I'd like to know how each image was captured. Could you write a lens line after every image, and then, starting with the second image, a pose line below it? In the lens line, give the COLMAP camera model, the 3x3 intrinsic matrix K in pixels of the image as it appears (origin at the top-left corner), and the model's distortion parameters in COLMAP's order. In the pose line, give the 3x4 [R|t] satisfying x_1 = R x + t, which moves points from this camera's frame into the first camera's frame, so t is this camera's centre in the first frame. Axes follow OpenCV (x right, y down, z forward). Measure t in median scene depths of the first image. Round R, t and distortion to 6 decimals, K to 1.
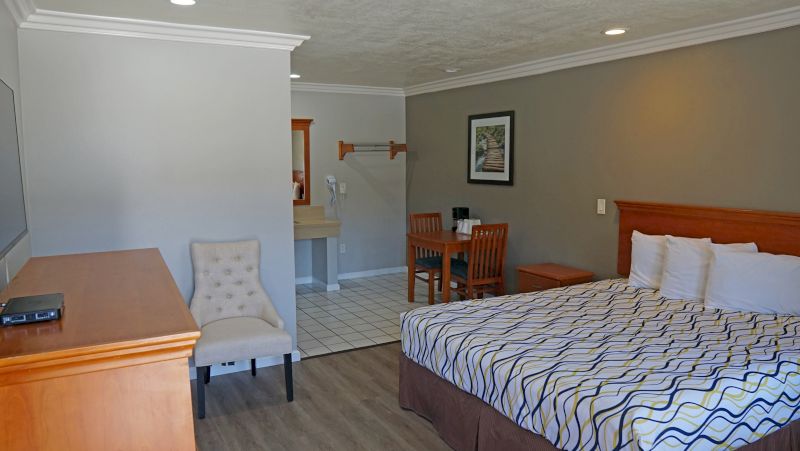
lens RADIAL K [[562.0, 0, 400.0], [0, 562.0, 225.5], [0, 0, 1]] dist [-0.083793, 0.001229]
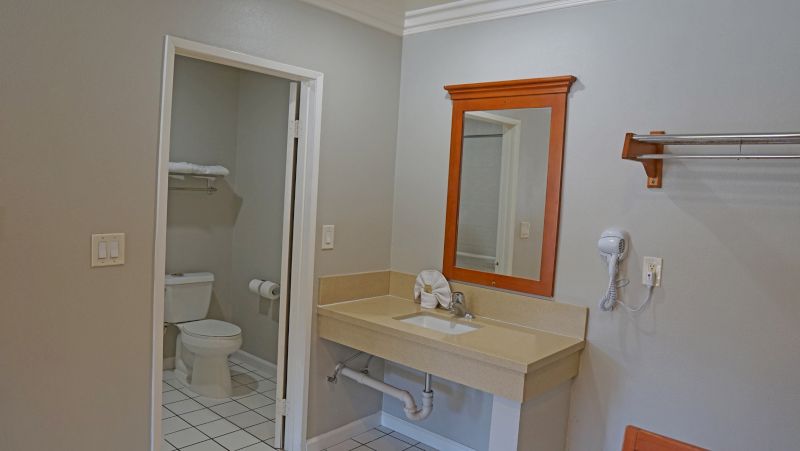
lens RADIAL K [[566.0, 0, 400.0], [0, 566.0, 225.5], [0, 0, 1]] dist [-0.121566, 0.000015]
pose [[0.329501, 0.084942, -0.940327, 0.165409], [-0.171689, 0.984730, 0.028791, -0.078624], [0.928414, 0.151957, 0.339053, 0.760051]]
